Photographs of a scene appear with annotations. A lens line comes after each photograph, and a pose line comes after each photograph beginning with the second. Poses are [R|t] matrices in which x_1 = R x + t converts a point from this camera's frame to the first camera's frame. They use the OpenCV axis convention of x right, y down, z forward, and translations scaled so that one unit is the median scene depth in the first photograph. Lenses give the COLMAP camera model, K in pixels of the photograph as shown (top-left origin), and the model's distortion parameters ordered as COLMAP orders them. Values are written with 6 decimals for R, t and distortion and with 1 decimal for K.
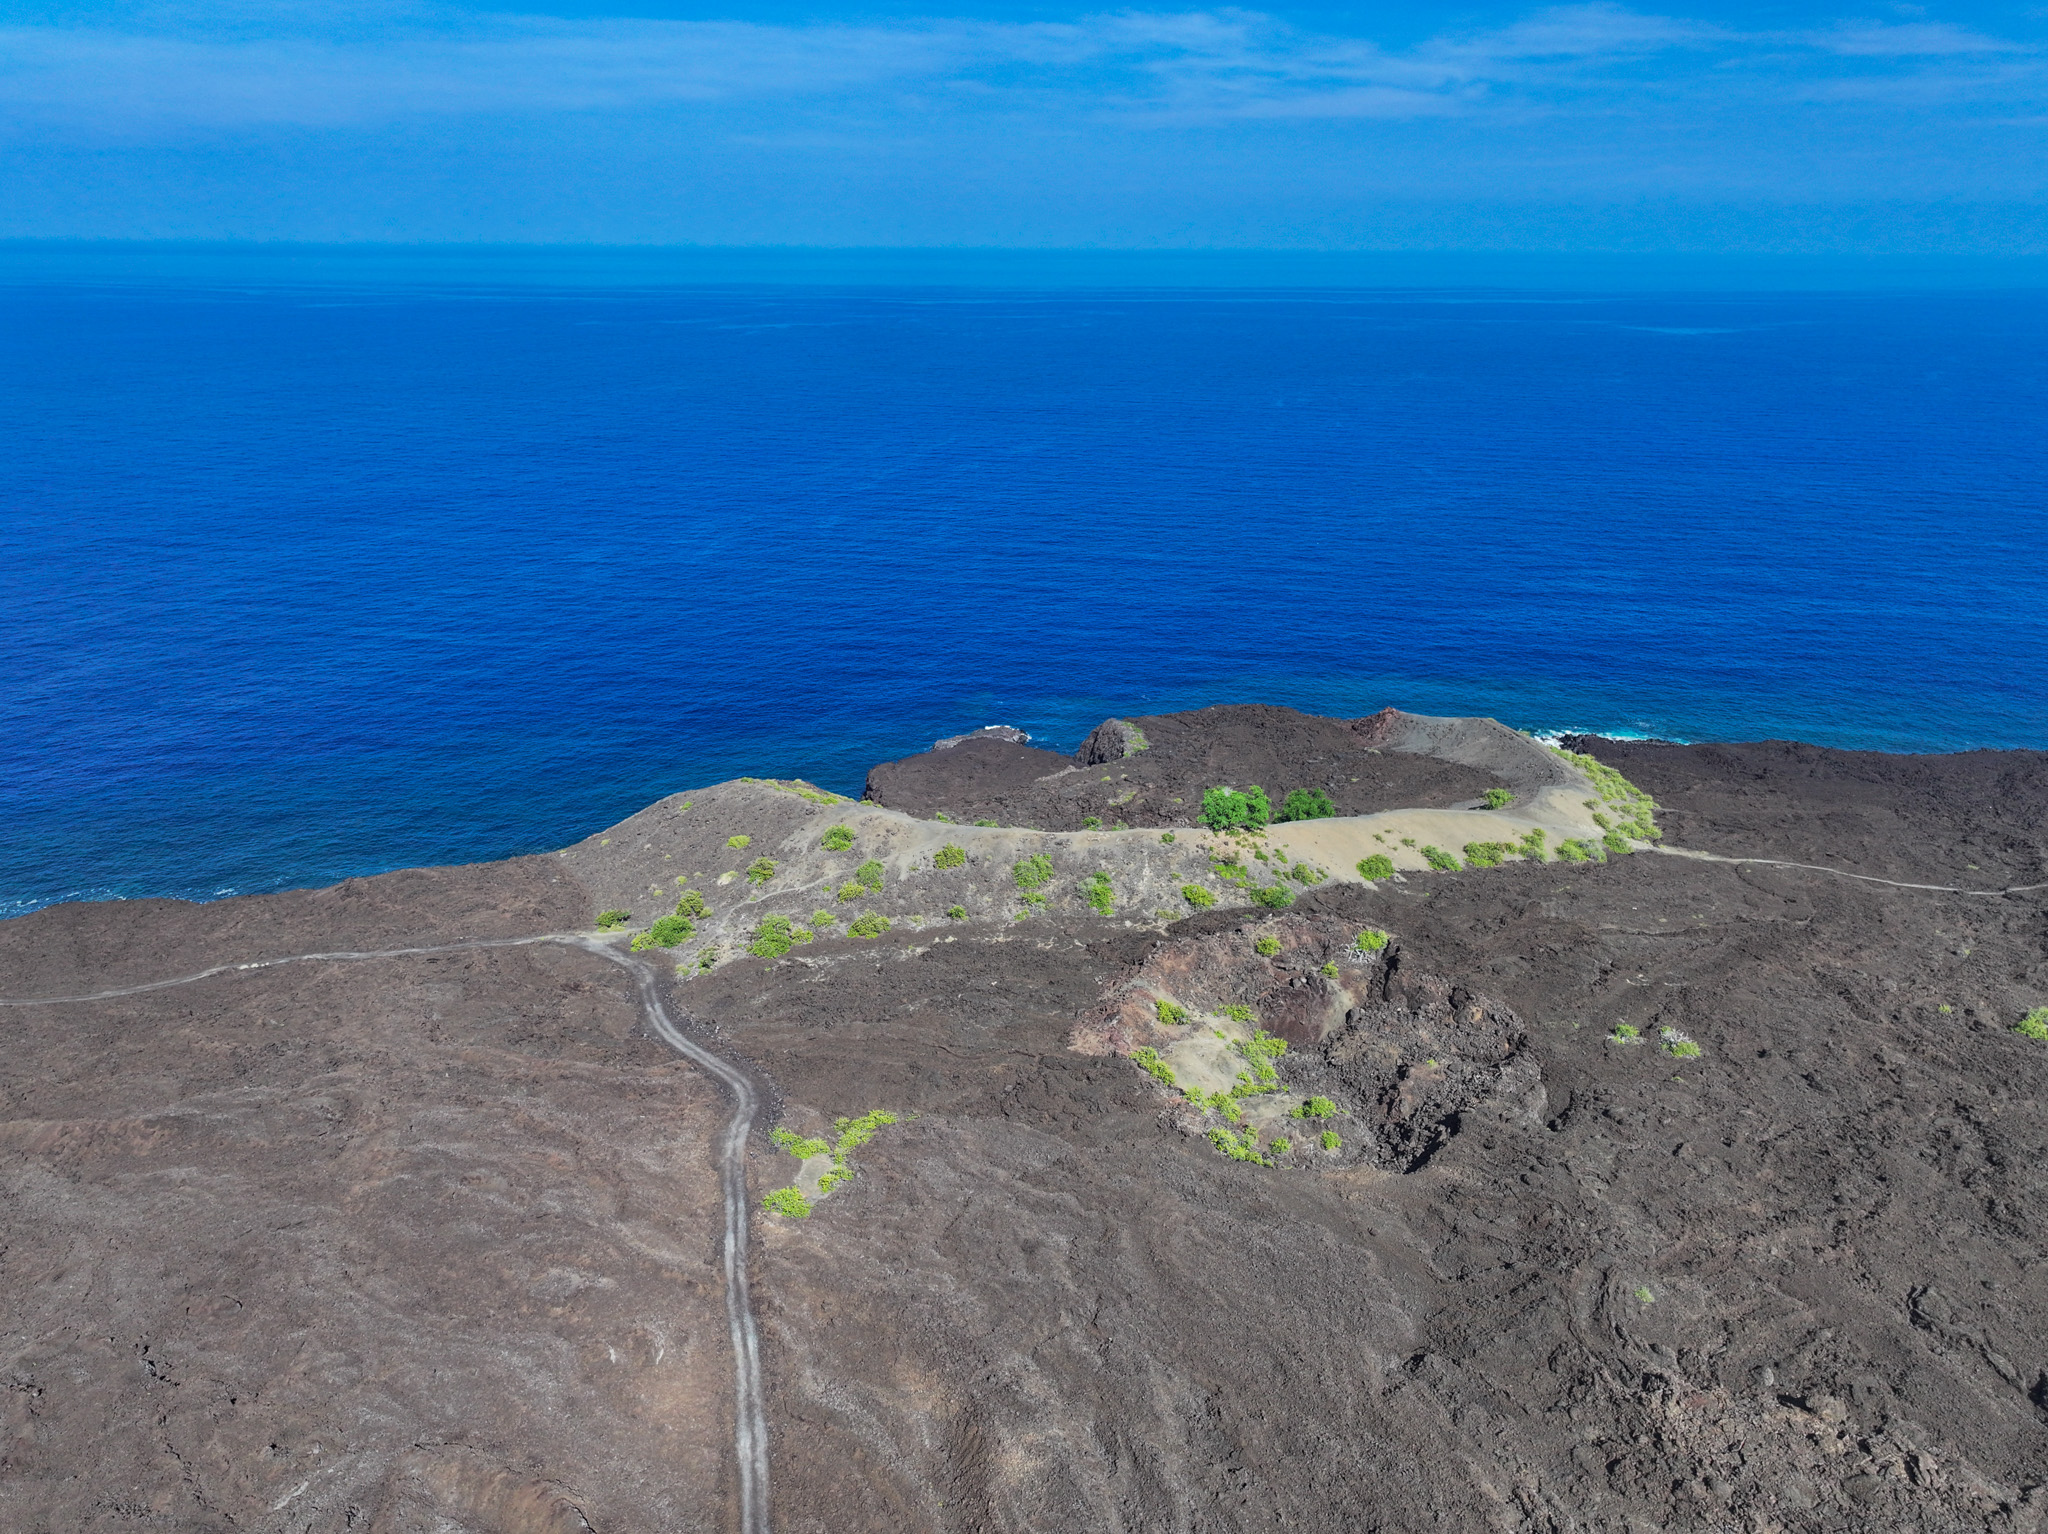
lens RADIAL K [[1436.4, 0, 1019.8], [0, 1436.4, 768.2], [0, 0, 1]] dist [0.007681, 0.005401]
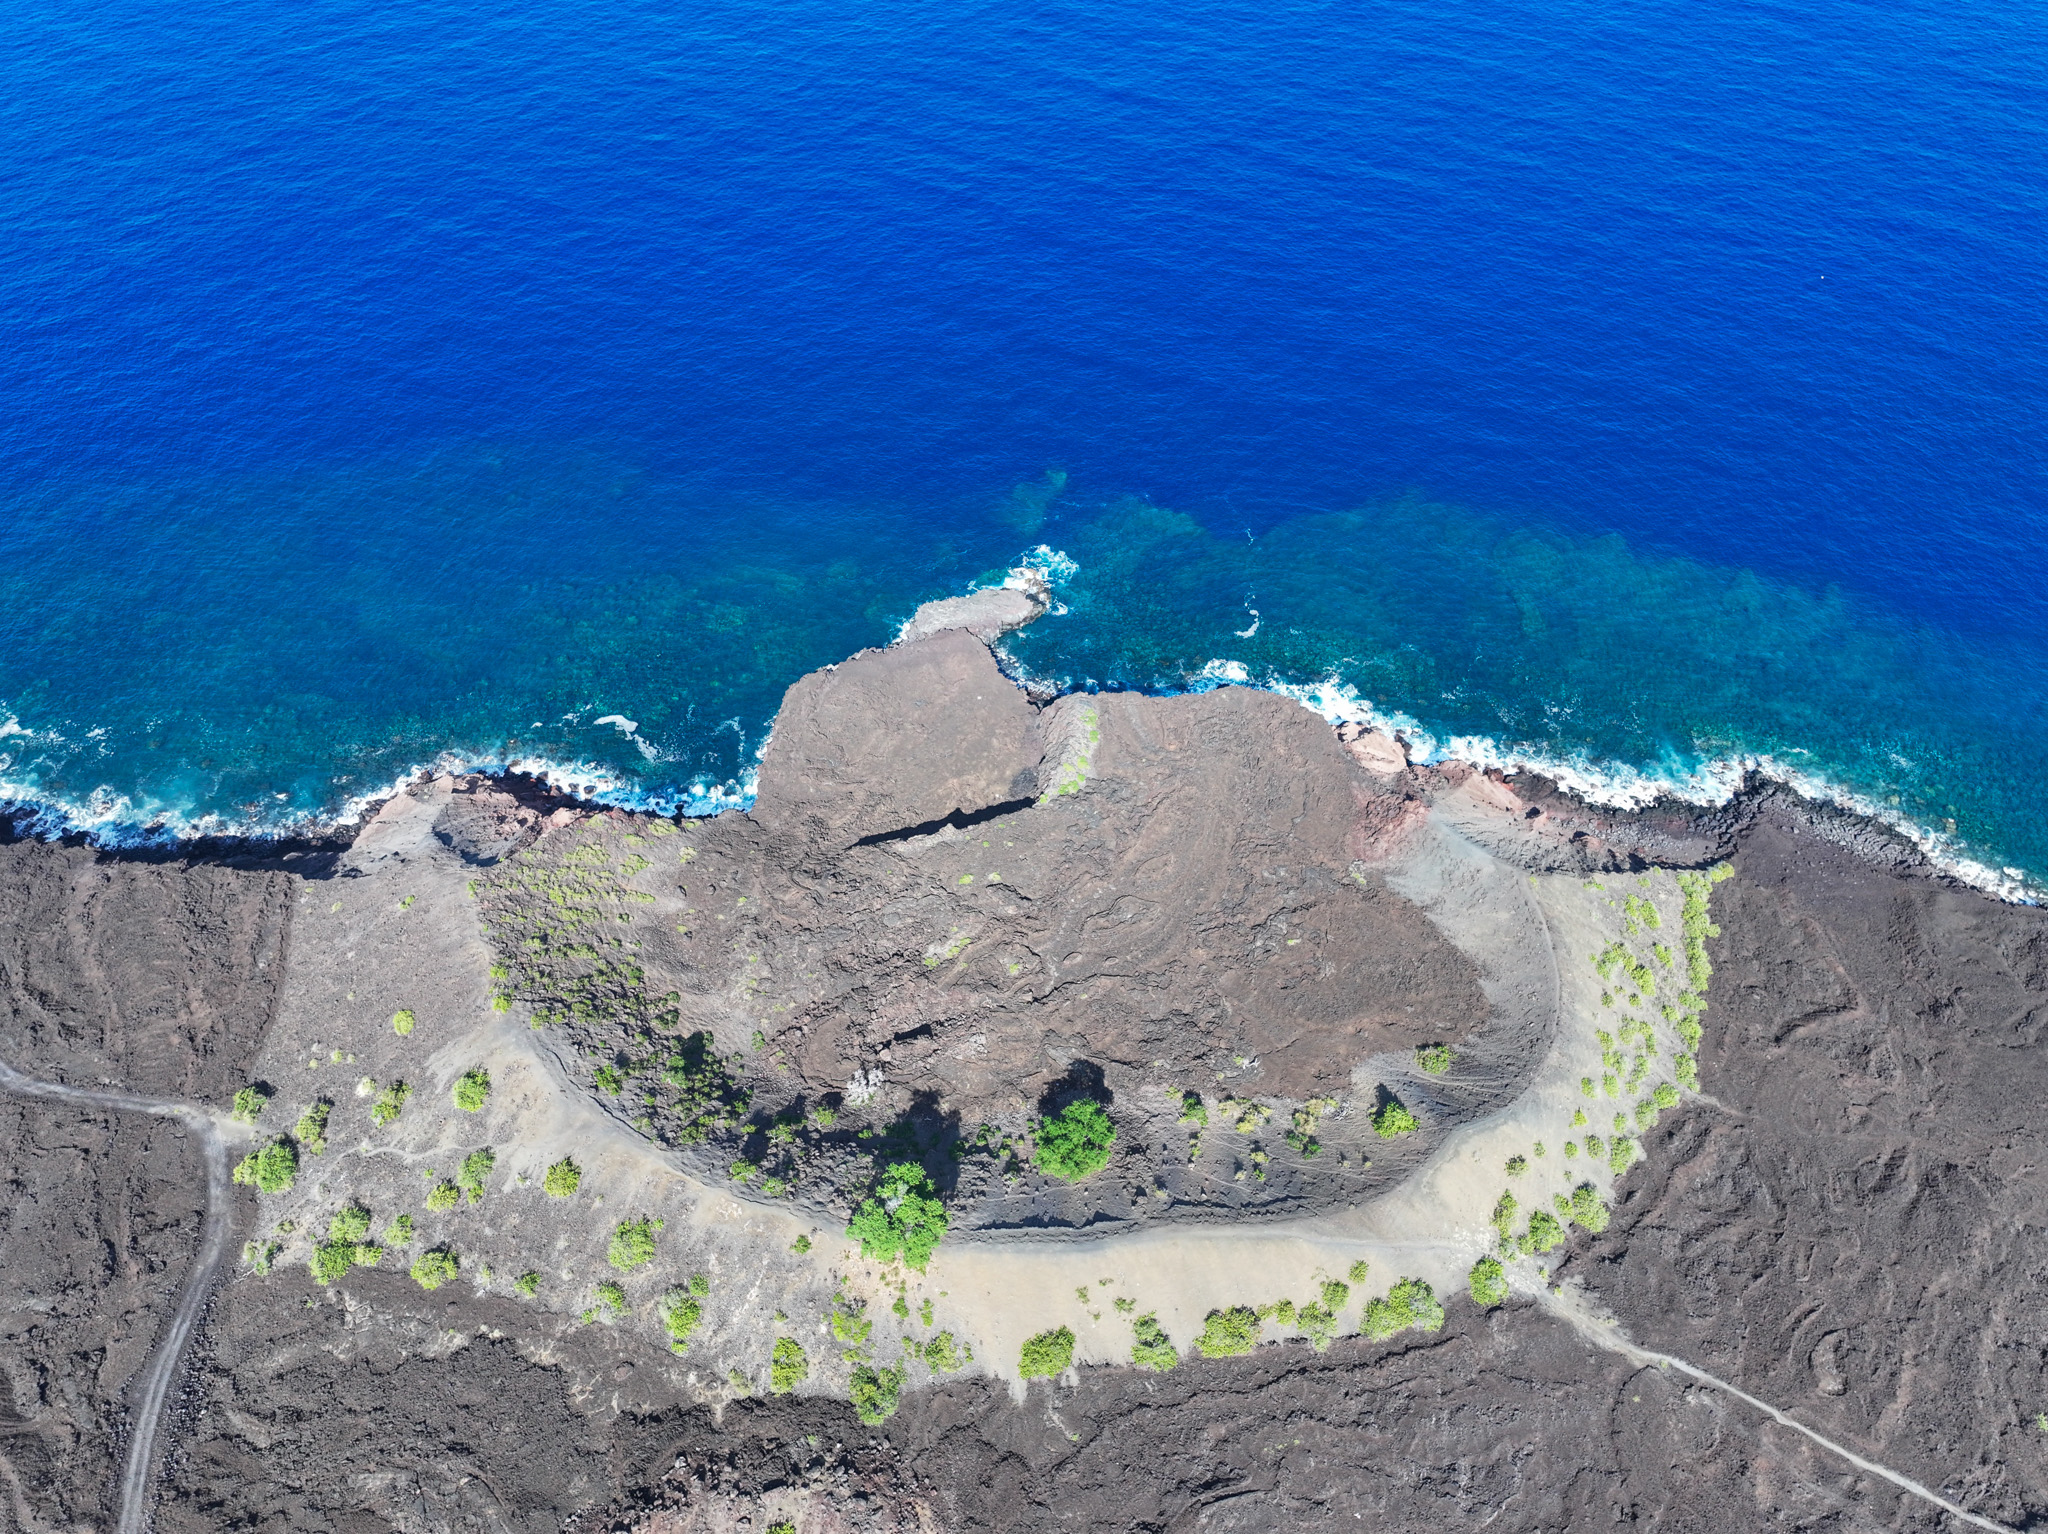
lens RADIAL K [[1436.4, 0, 1031.6], [0, 1436.4, 770.1], [0, 0, 1]] dist [0.007681, 0.005401]
pose [[0.942750, 0.255365, -0.214501, 0.326612], [-0.109131, 0.843991, 0.525138, -0.606320], [0.315138, -0.471665, 0.823541, 0.504557]]
